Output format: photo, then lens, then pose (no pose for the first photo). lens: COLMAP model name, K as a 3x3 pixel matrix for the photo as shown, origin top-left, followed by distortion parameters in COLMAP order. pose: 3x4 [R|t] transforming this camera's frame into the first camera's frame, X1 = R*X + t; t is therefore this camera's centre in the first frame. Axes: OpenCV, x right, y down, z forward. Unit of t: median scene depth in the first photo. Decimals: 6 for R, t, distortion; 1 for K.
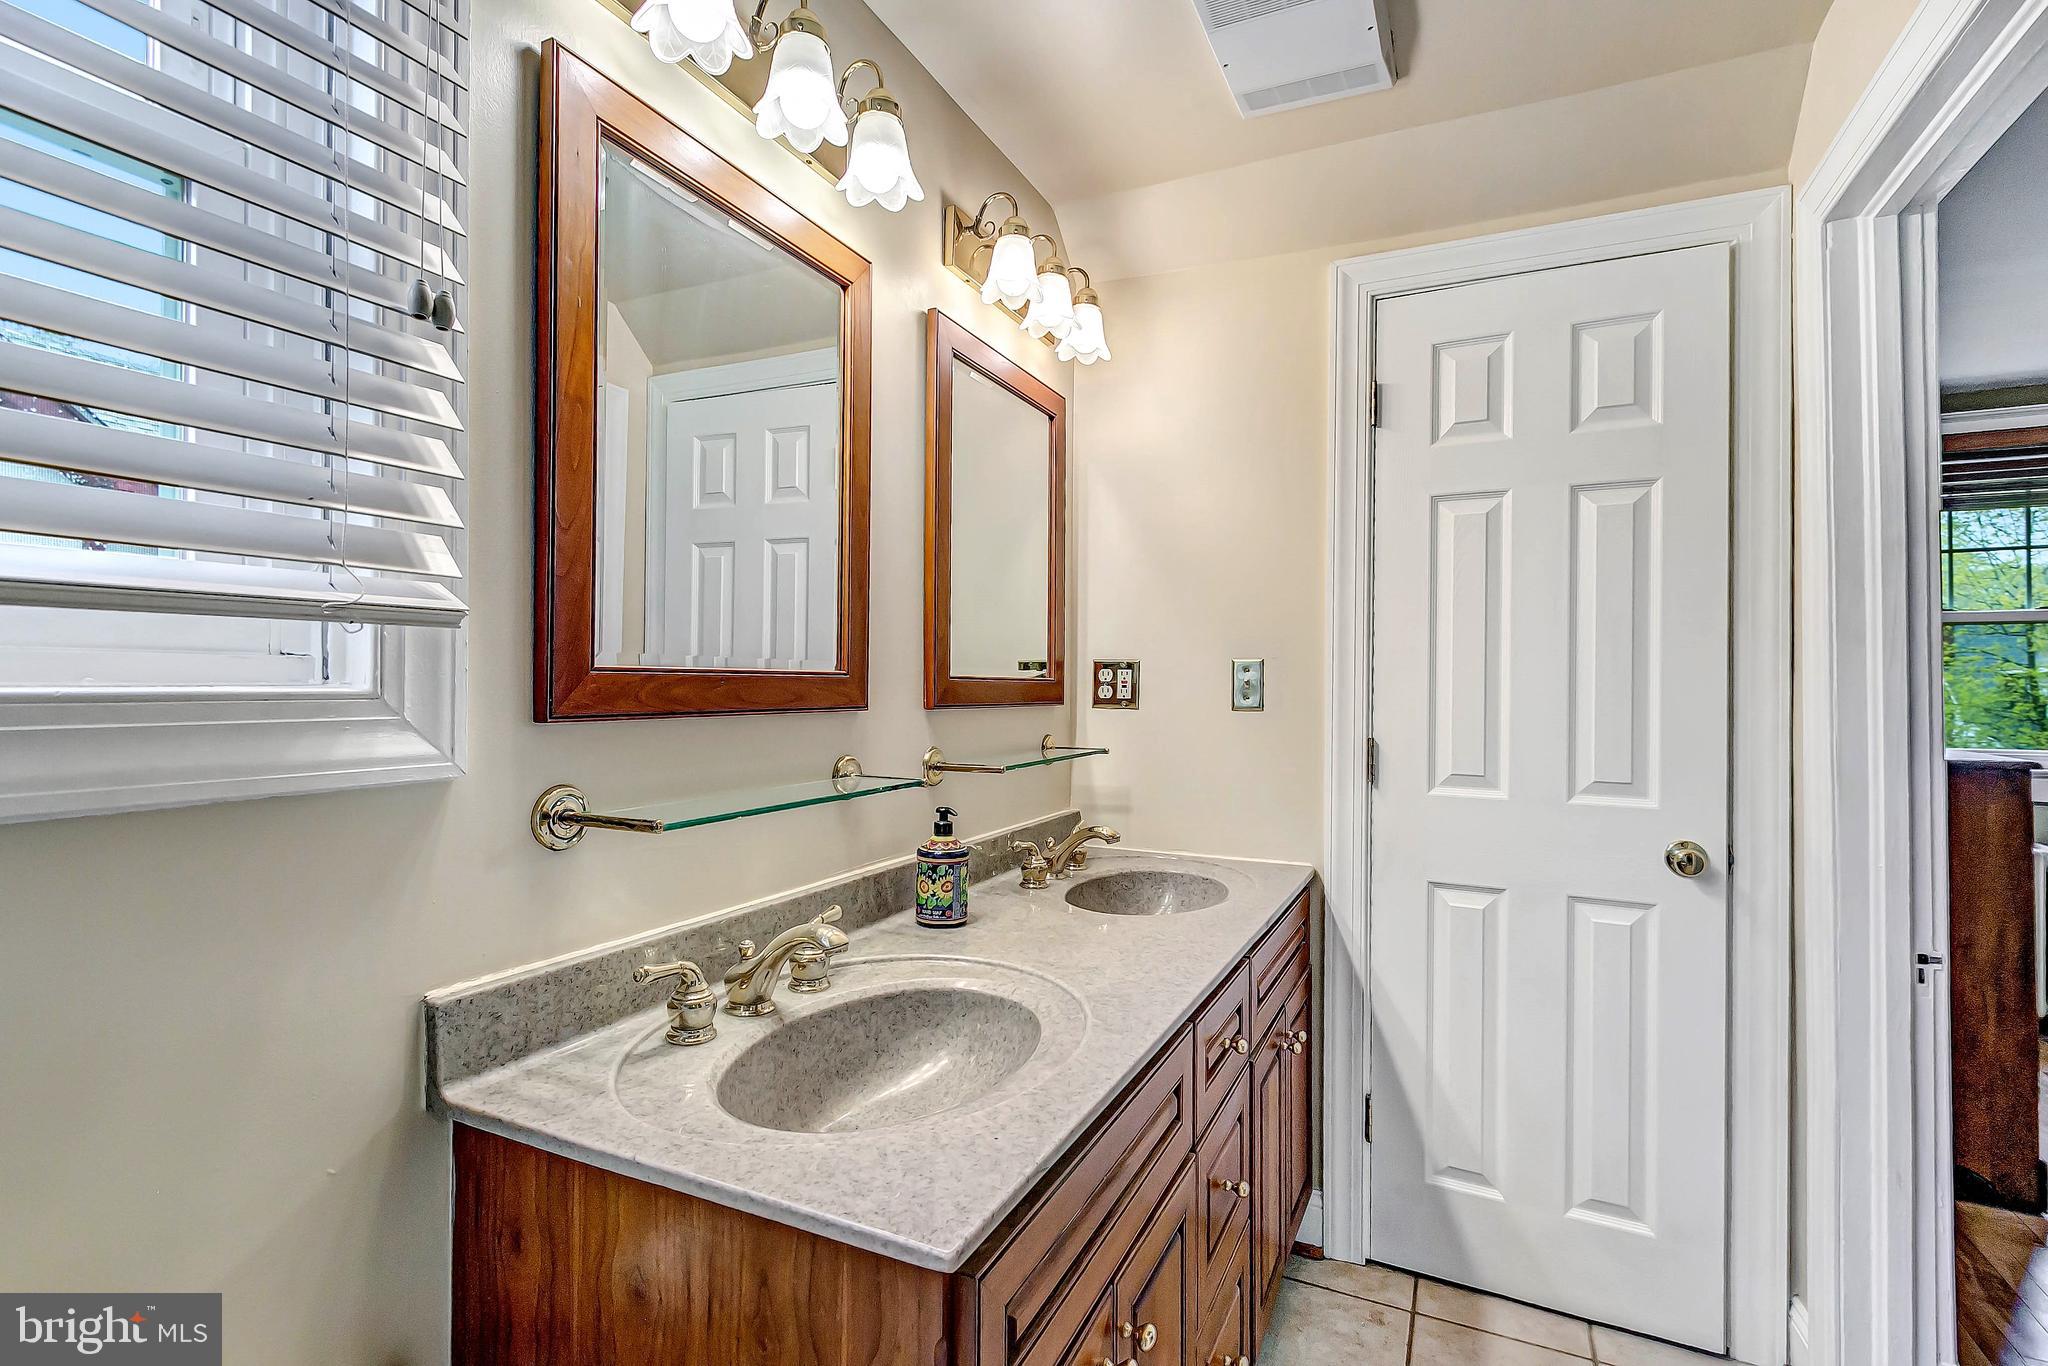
lens RADIAL K [[960.3, 0, 1035.8], [0, 960.3, 680.1], [0, 0, 1]] dist [0.006840, -0.002755]
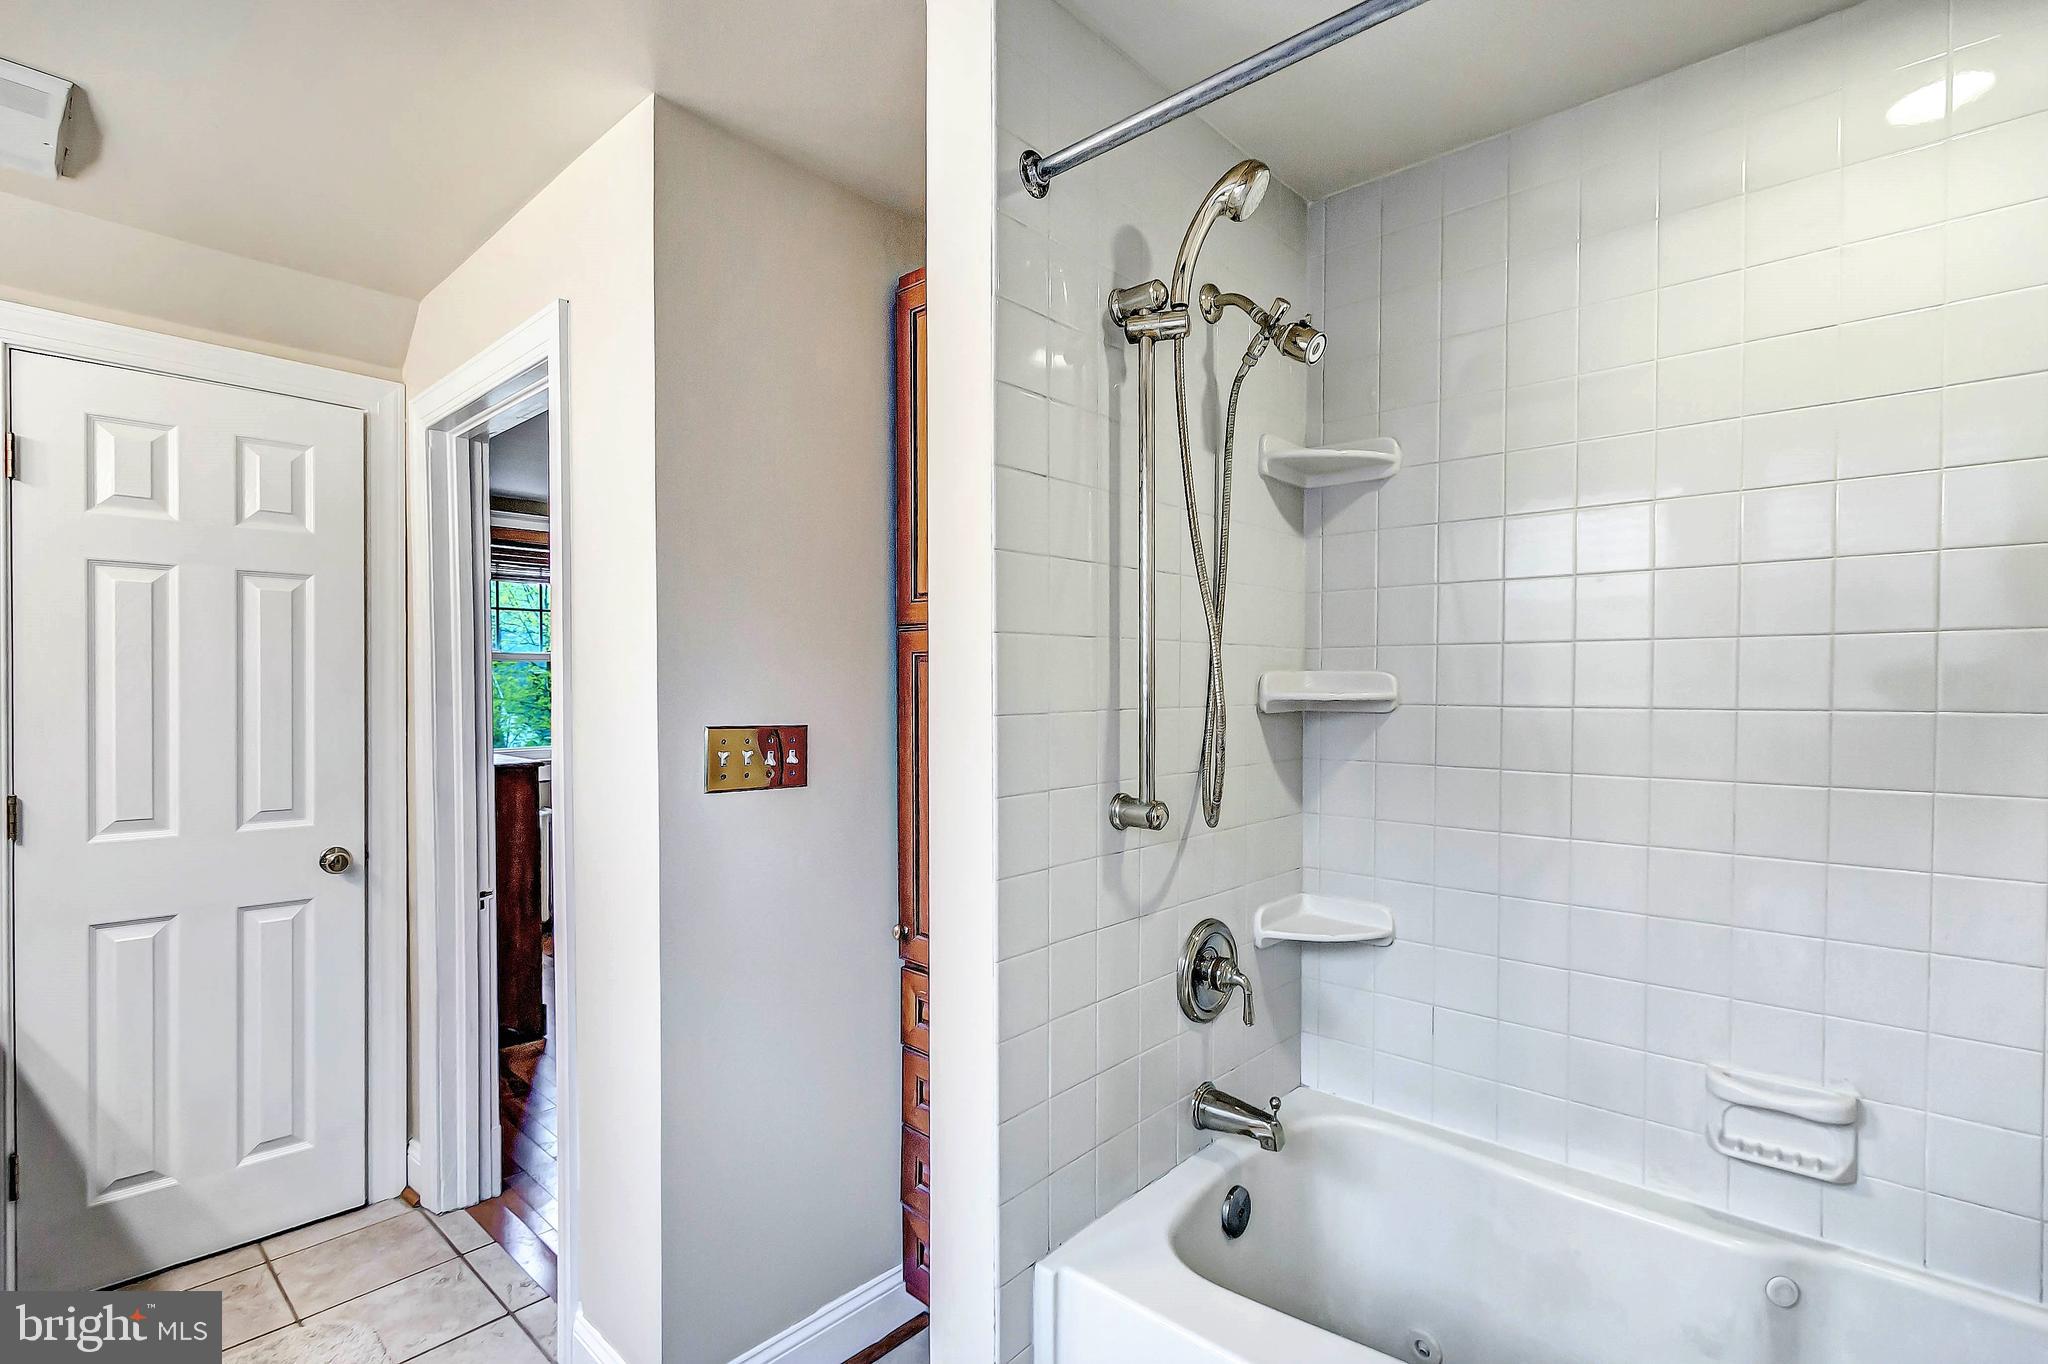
lens RADIAL K [[960.3, 0, 1033.3], [0, 960.3, 688.8], [0, 0, 1]] dist [0.006840, -0.002755]
pose [[0.299034, -0.008298, 0.954206, -0.303547], [-0.003002, 0.999949, 0.009637, -0.067107], [-0.954238, -0.005746, 0.298994, -0.322040]]
